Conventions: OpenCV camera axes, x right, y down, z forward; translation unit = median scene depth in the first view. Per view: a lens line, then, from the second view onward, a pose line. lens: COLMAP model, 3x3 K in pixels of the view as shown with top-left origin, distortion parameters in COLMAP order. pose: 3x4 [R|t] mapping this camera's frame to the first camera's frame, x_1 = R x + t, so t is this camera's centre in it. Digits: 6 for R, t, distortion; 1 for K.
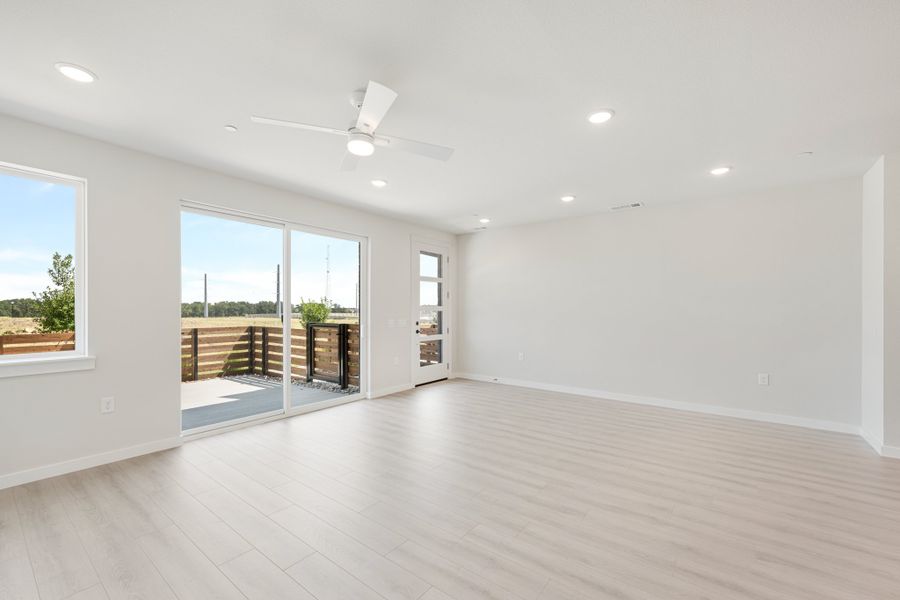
lens RADIAL K [[363.8, 0, 447.7], [0, 363.8, 309.4], [0, 0, 1]] dist [-0.013359, -0.000547]
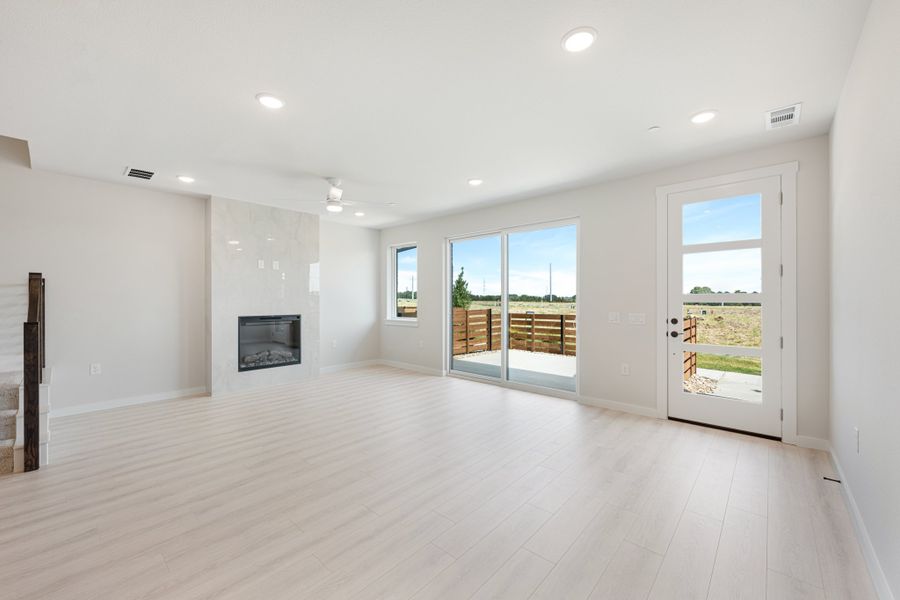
lens RADIAL K [[360.4, 0, 445.7], [0, 360.4, 299.8], [0, 0, 1]] dist [0.001173, -0.000146]
pose [[-0.077307, -0.001575, -0.997006, 0.963975], [-0.000707, 0.999999, -0.001525, 0.000996], [0.997007, 0.000587, -0.077308, 1.101133]]
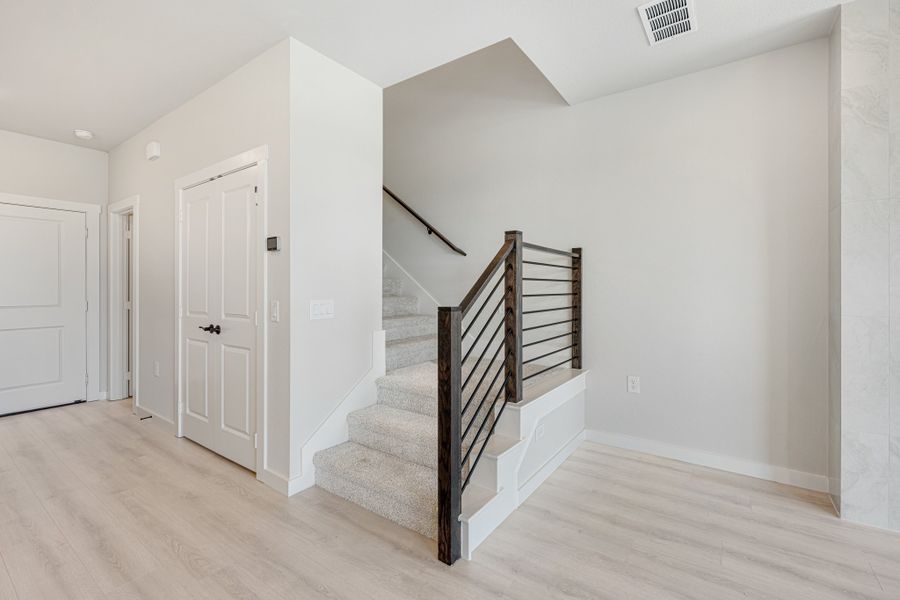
lens RADIAL K [[378.9, 0, 485.0], [0, 378.9, 288.9], [0, 0, 1]] dist [0.000301, 0.000171]
pose [[-0.996003, -0.001909, -0.089303, 0.275693], [-0.002028, 0.999997, 0.001241, 0.024688], [0.089301, 0.001418, -0.996004, 0.643532]]
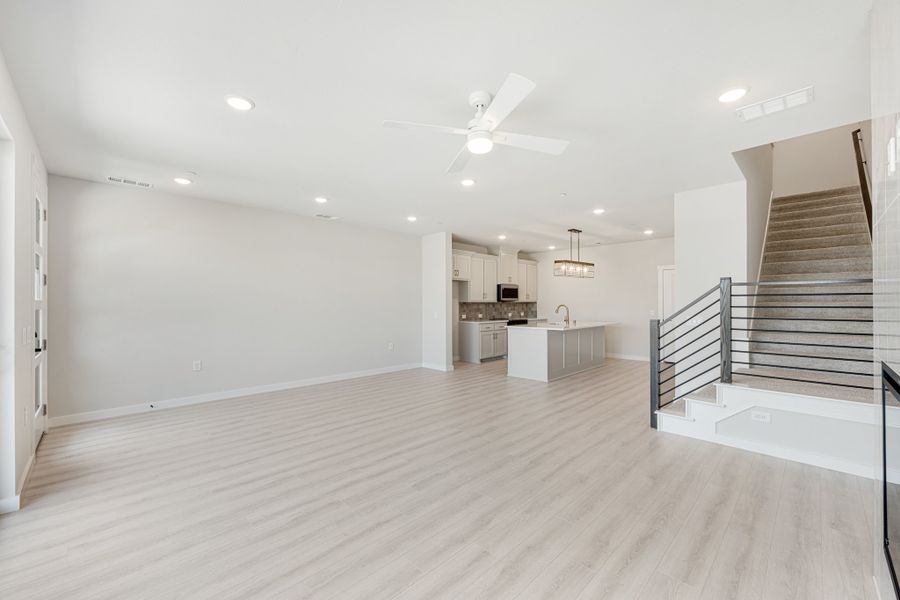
lens RADIAL K [[360.4, 0, 434.8], [0, 360.4, 305.1], [0, 0, 1]] dist [0.001173, -0.000146]
pose [[0.161919, -0.007517, 0.986775, -0.823023], [0.004489, 0.999966, 0.006881, -0.004447], [-0.986794, 0.003315, 0.161947, 0.633202]]
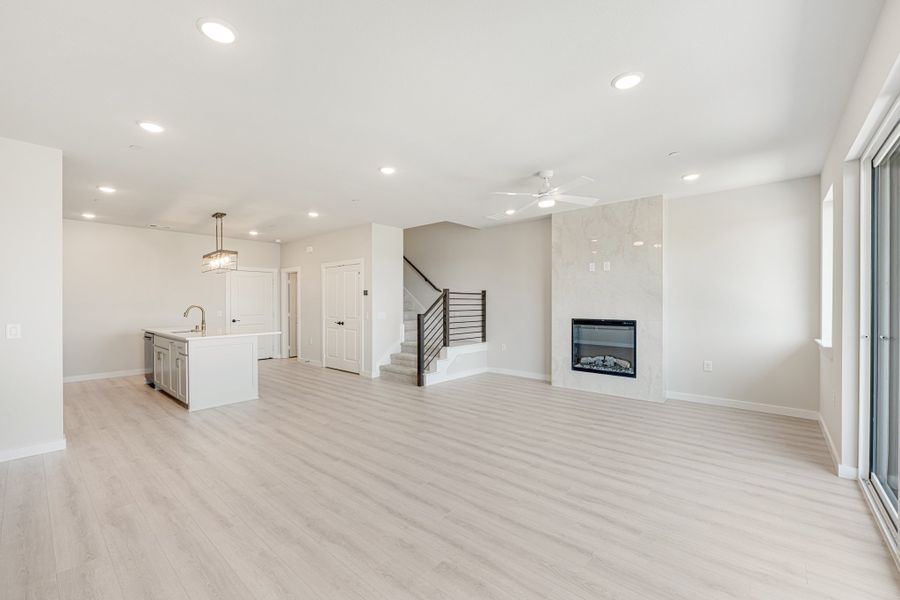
lens RADIAL K [[378.9, 0, 454.6], [0, 378.9, 306.2], [0, 0, 1]] dist [0.000301, 0.000171]
pose [[-0.998768, -0.000540, 0.049627, 0.054314], [0.000066, 0.999925, 0.012208, -0.006396], [-0.049630, 0.012197, -0.998693, 1.777480]]
